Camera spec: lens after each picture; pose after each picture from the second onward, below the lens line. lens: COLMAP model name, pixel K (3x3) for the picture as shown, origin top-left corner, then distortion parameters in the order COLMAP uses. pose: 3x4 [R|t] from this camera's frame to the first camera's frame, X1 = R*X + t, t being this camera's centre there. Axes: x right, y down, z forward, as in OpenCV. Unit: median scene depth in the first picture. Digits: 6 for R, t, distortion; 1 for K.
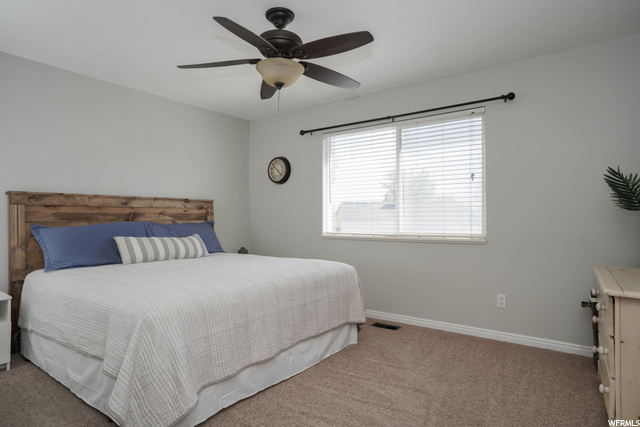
lens RADIAL K [[381.6, 0, 320.0], [0, 381.6, 213.5], [0, 0, 1]] dist [-0.000605, -0.000116]
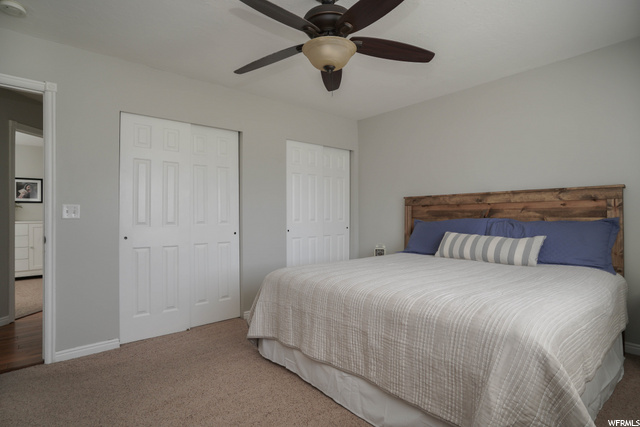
lens RADIAL K [[339.6, 0, 313.0], [0, 339.6, 213.3], [0, 0, 1]] dist [-0.003117, 0.000032]
pose [[-0.255702, 0.000641, -0.966755, 0.478236], [0.021773, 0.999750, -0.005096, 0.003514], [0.966510, -0.022352, -0.255652, 0.815552]]
